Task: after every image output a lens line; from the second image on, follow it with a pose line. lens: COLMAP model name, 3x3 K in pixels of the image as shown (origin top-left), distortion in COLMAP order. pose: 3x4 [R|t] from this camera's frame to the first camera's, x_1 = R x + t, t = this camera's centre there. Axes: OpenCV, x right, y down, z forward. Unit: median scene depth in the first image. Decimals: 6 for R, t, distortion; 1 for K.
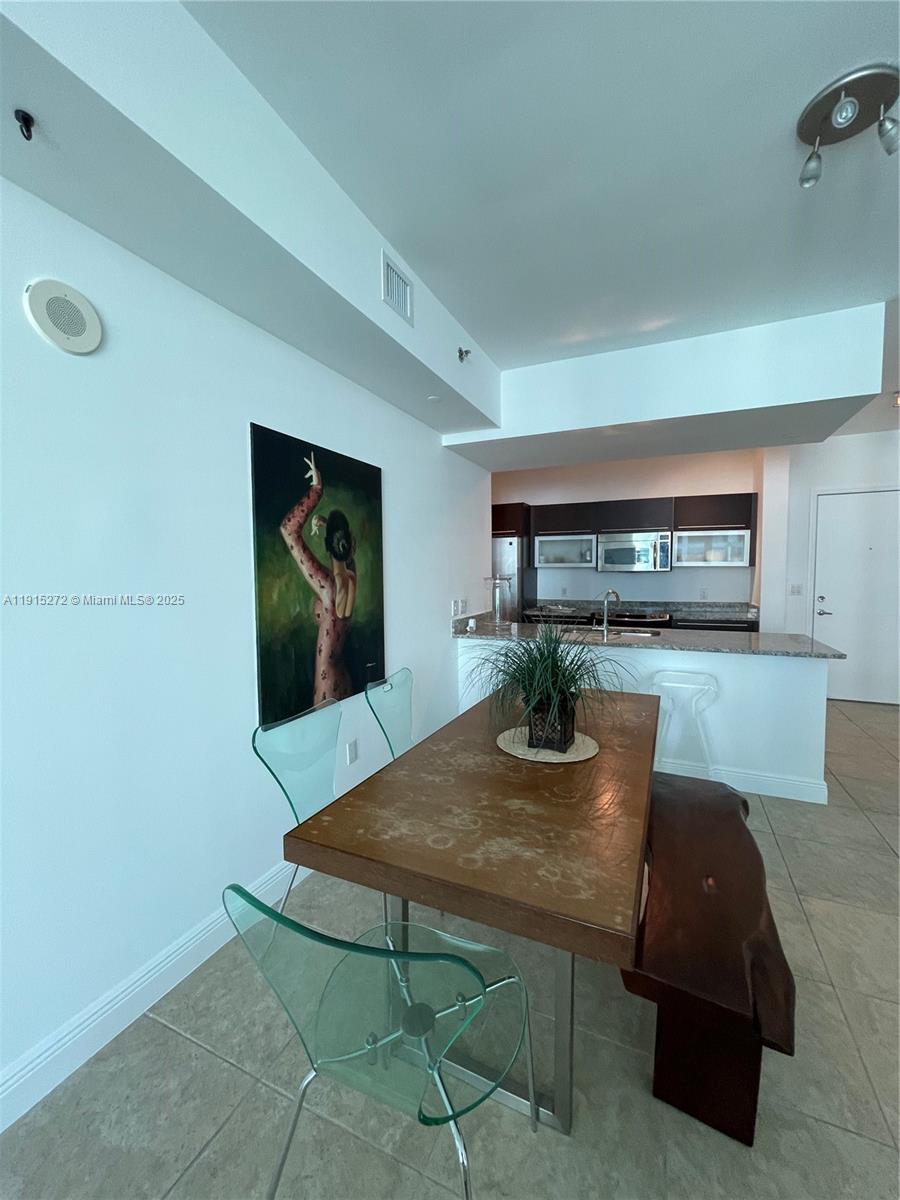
lens RADIAL K [[480.0, 0, 450.0], [0, 480.0, 600.0], [0, 0, 1]] dist [-0.019113, -0.000301]
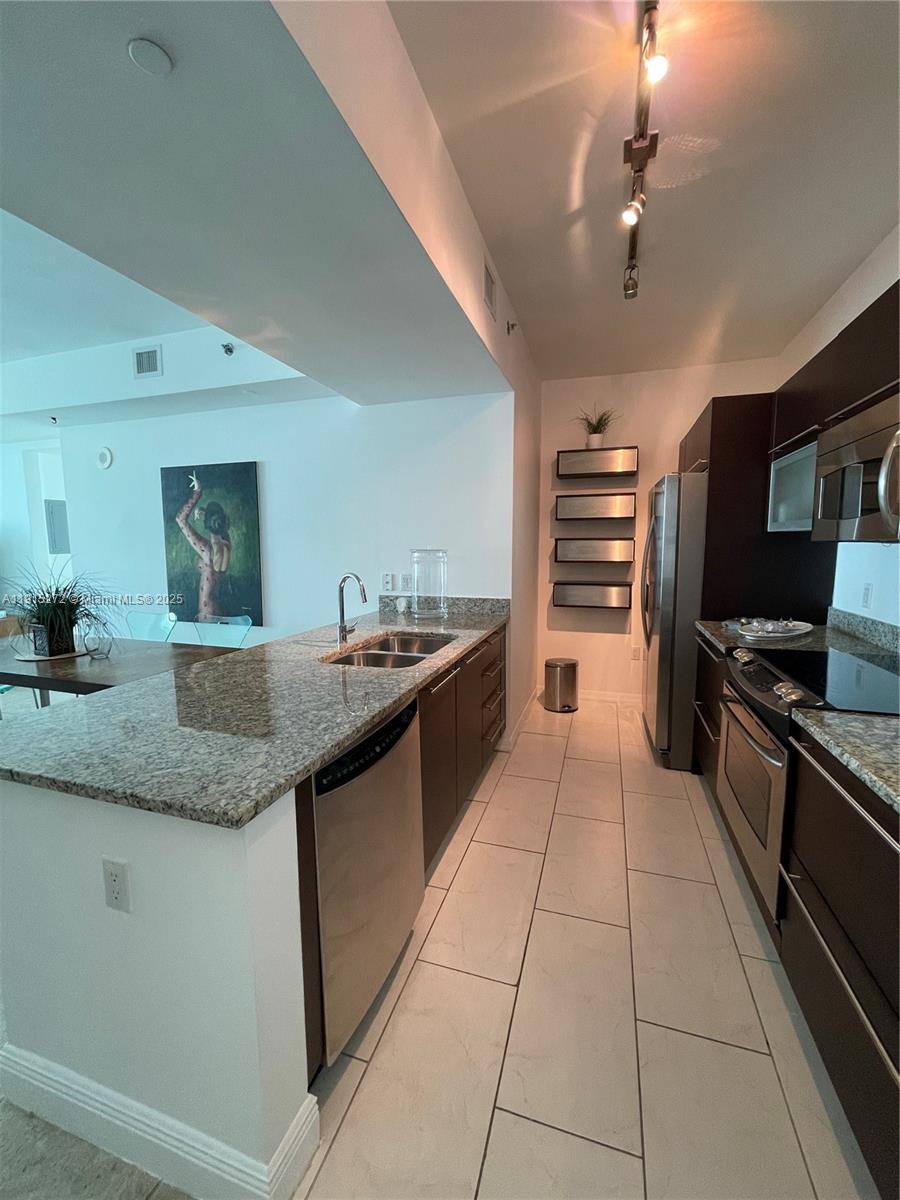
lens RADIAL K [[482.3, 0, 450.0], [0, 482.3, 600.0], [0, 0, 1]] dist [-0.003572, -0.000237]
pose [[0.122869, 0.122137, -0.984879, 1.411145], [-0.057262, 0.991617, 0.115829, -0.093904], [0.990770, 0.042164, 0.128833, 1.537329]]
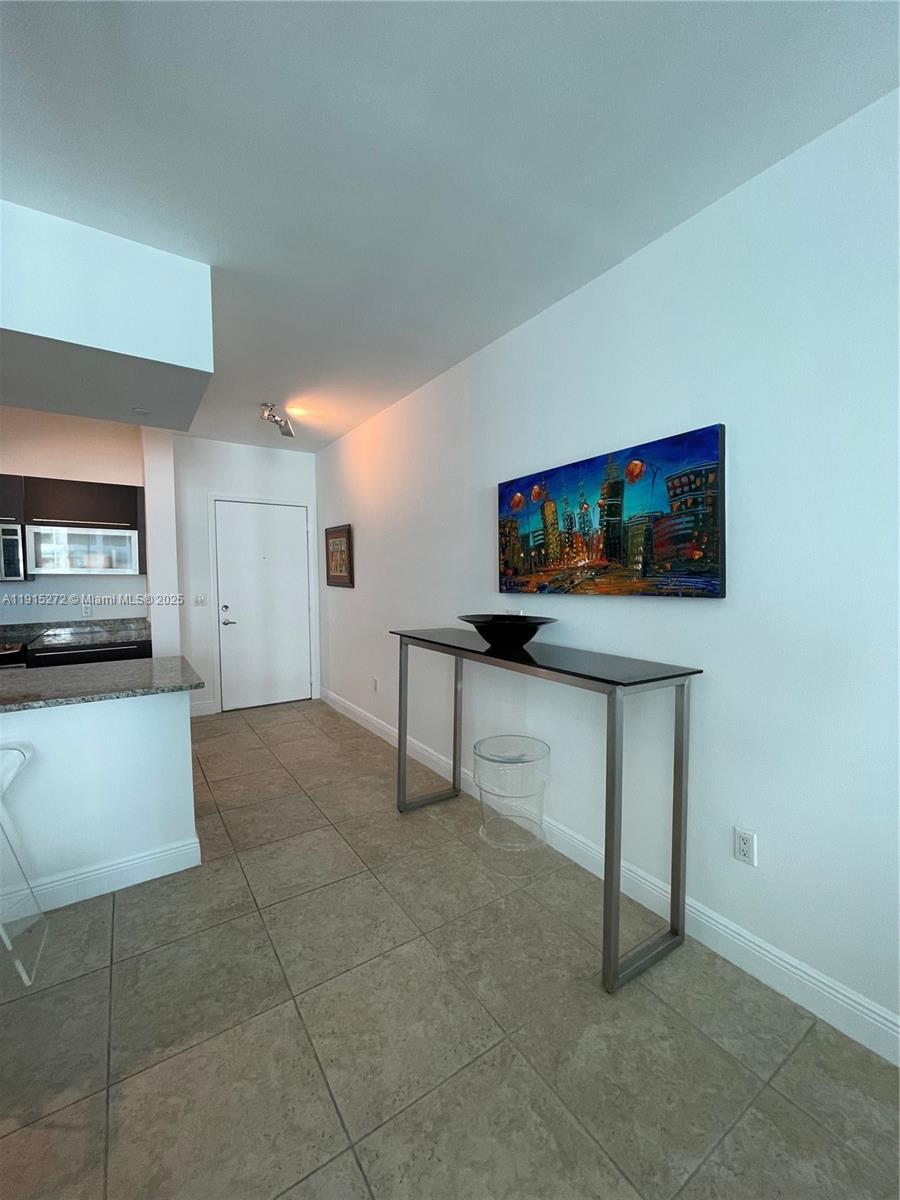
lens RADIAL K [[480.0, 0, 450.0], [0, 480.0, 600.0], [0, 0, 1]] dist [-0.019113, -0.000301]
pose [[0.524075, -0.042186, 0.850627, 0.410470], [0.050825, 0.998542, 0.018208, -0.027636], [-0.850154, 0.033691, 0.525454, 0.210988]]
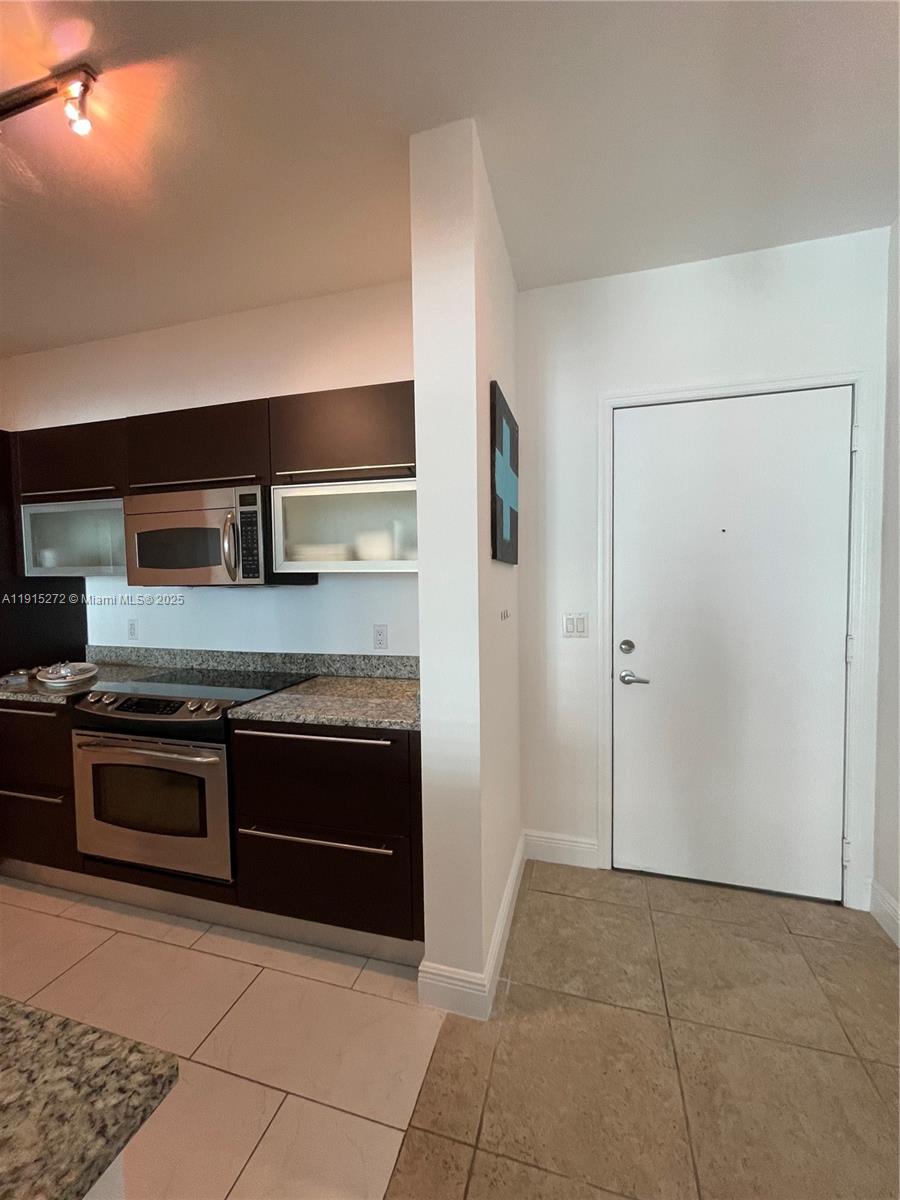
lens RADIAL K [[482.3, 0, 450.0], [0, 482.3, 600.0], [0, 0, 1]] dist [-0.003572, -0.000237]
pose [[0.989078, -0.009714, 0.147069, 1.160015], [0.012272, 0.999789, -0.016492, -0.082386], [-0.146878, 0.018117, 0.988989, 1.215110]]
